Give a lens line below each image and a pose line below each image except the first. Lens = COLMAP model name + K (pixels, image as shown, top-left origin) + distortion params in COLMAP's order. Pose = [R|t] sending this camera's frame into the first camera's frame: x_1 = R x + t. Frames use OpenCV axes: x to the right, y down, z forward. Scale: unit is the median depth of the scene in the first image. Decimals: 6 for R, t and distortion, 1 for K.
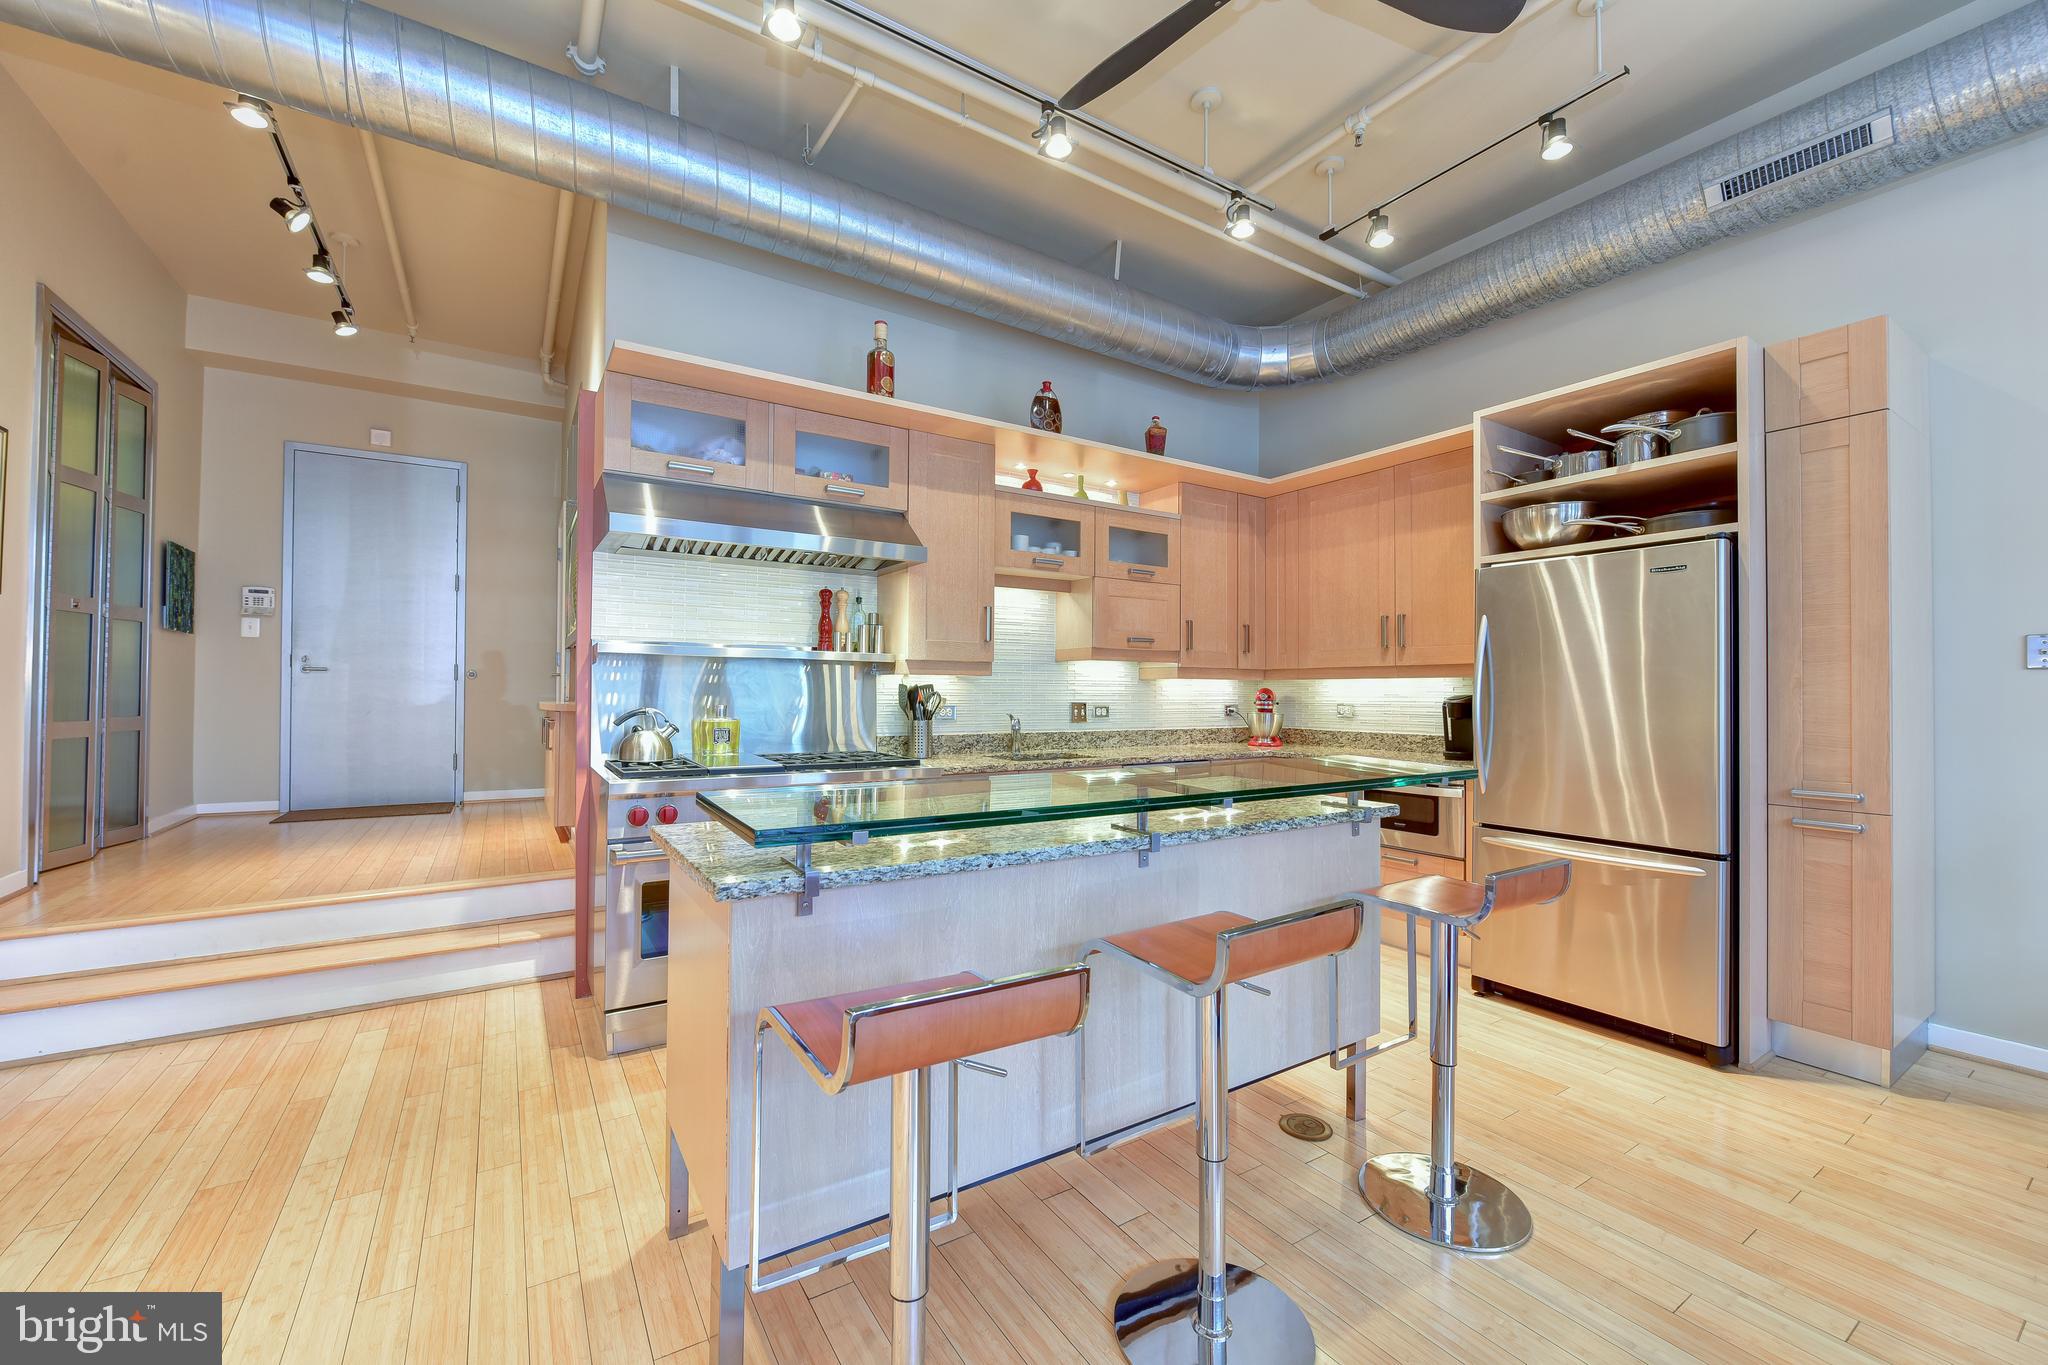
lens RADIAL K [[807.3, 0, 1024.7], [0, 807.3, 683.1], [0, 0, 1]] dist [-0.003647, -0.000234]
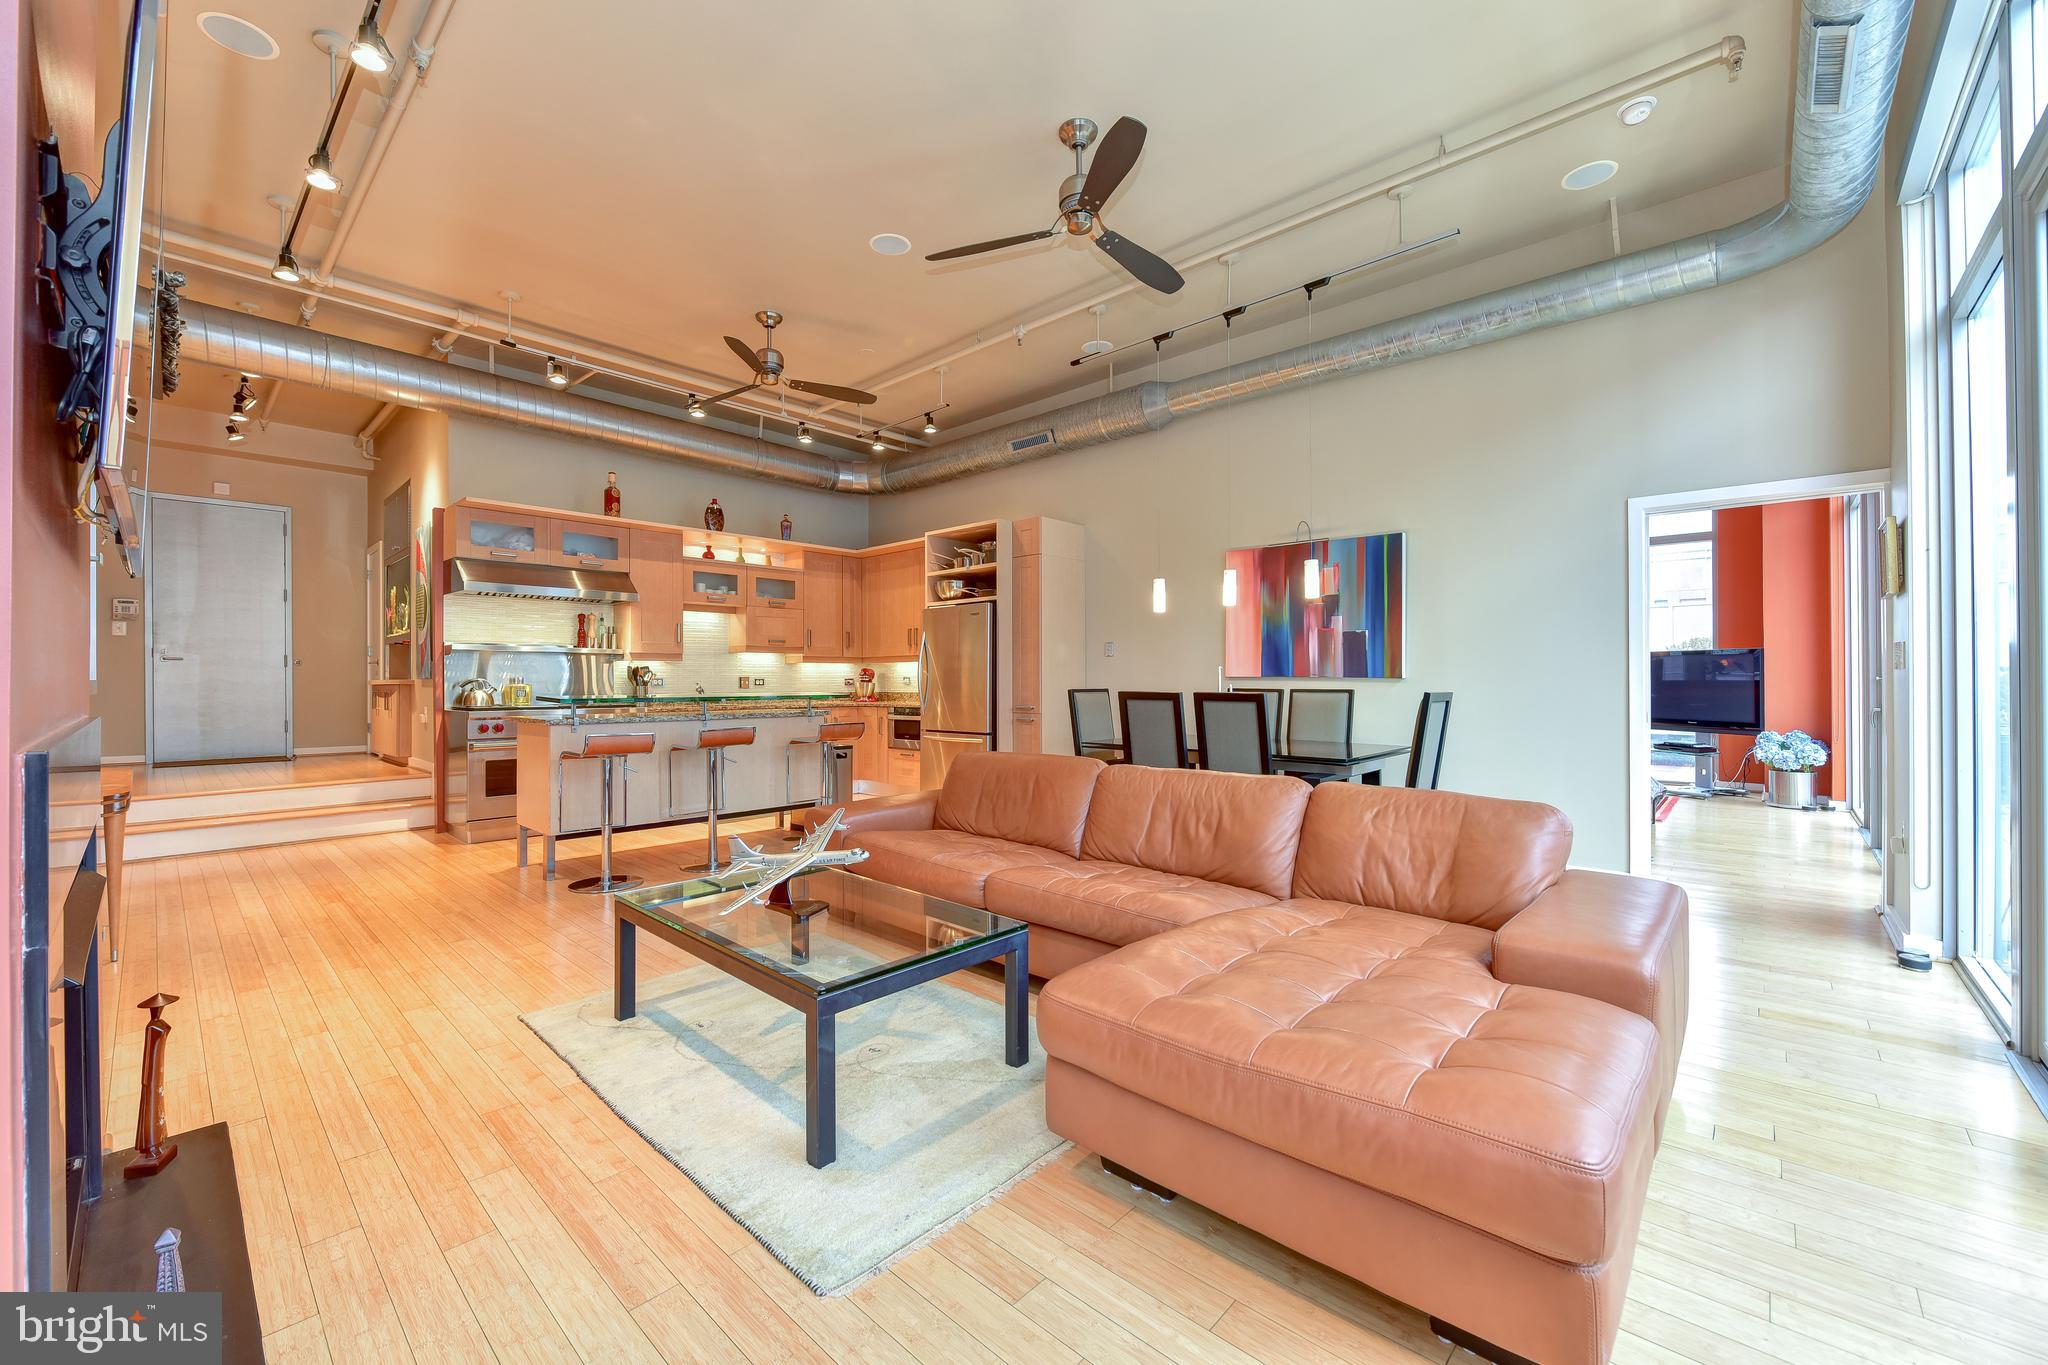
lens RADIAL K [[807.3, 0, 1017.2], [0, 807.3, 677.5], [0, 0, 1]] dist [-0.003647, -0.000234]
pose [[0.969633, -0.008932, 0.244401, 0.245565], [0.007087, 0.999939, 0.008429, 0.017471], [-0.244462, -0.006441, 0.969638, -0.948461]]
